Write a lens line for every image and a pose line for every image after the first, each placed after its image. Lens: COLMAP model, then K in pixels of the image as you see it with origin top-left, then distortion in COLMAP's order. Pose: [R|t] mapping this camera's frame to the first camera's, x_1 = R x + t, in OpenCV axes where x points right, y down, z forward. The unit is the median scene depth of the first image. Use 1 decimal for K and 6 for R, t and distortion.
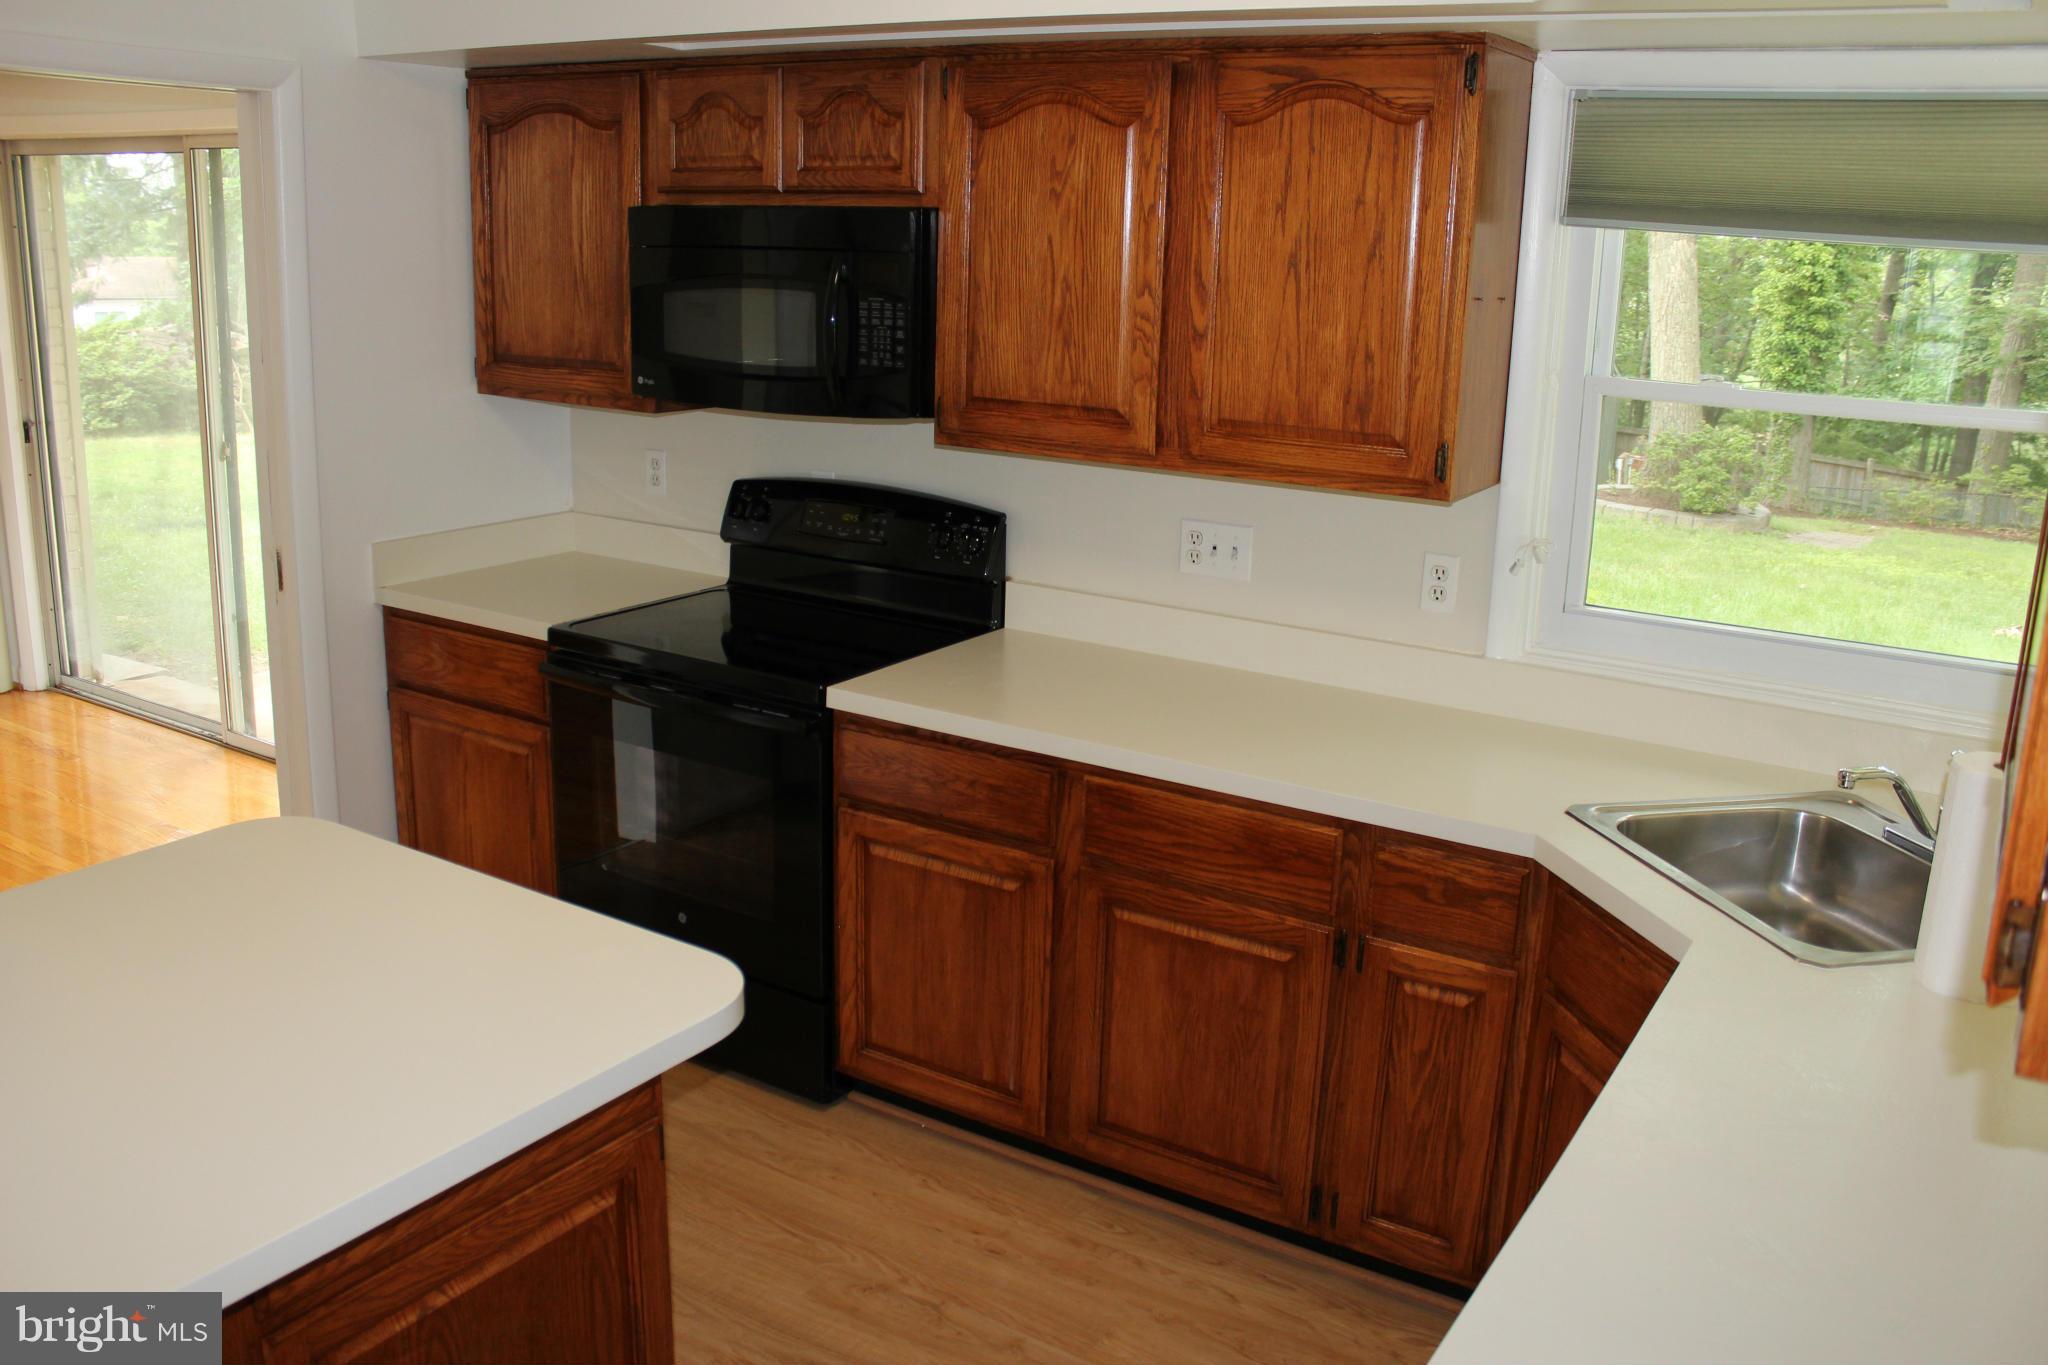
lens RADIAL K [[1701.0, 0, 1024.0], [0, 1701.0, 682.5], [0, 0, 1]] dist [-0.162608, 0.131243]
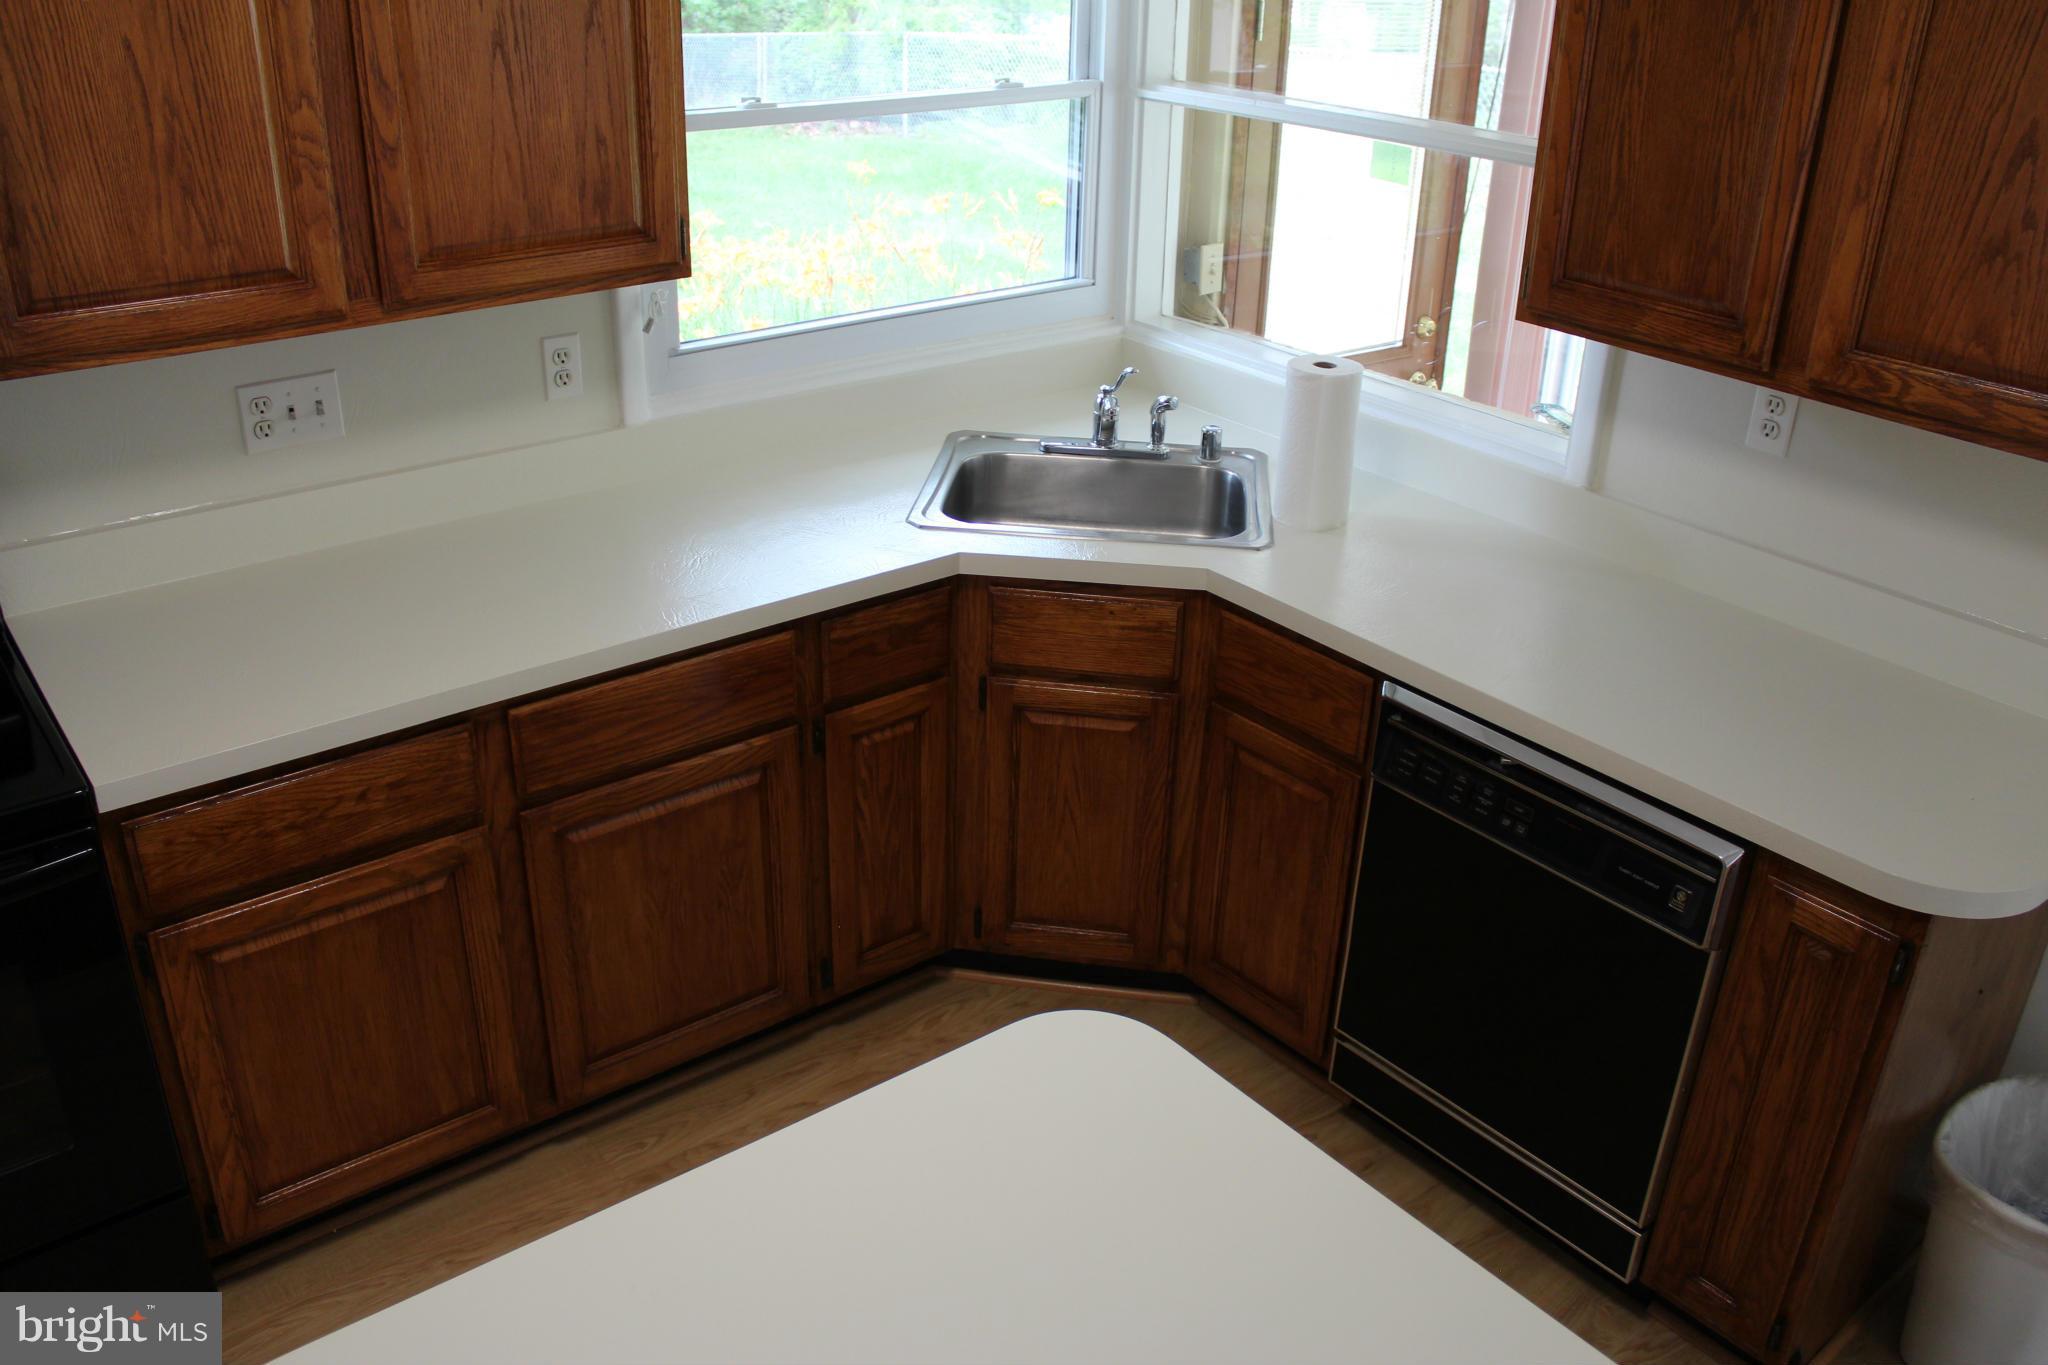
lens RADIAL K [[1701.0, 0, 1024.0], [0, 1701.0, 682.5], [0, 0, 1]] dist [-0.162608, 0.131243]
pose [[0.315597, -0.435511, 0.843047, -0.553112], [0.220629, 0.897783, 0.381194, -0.208616], [-0.922888, 0.065697, 0.379424, 0.451542]]
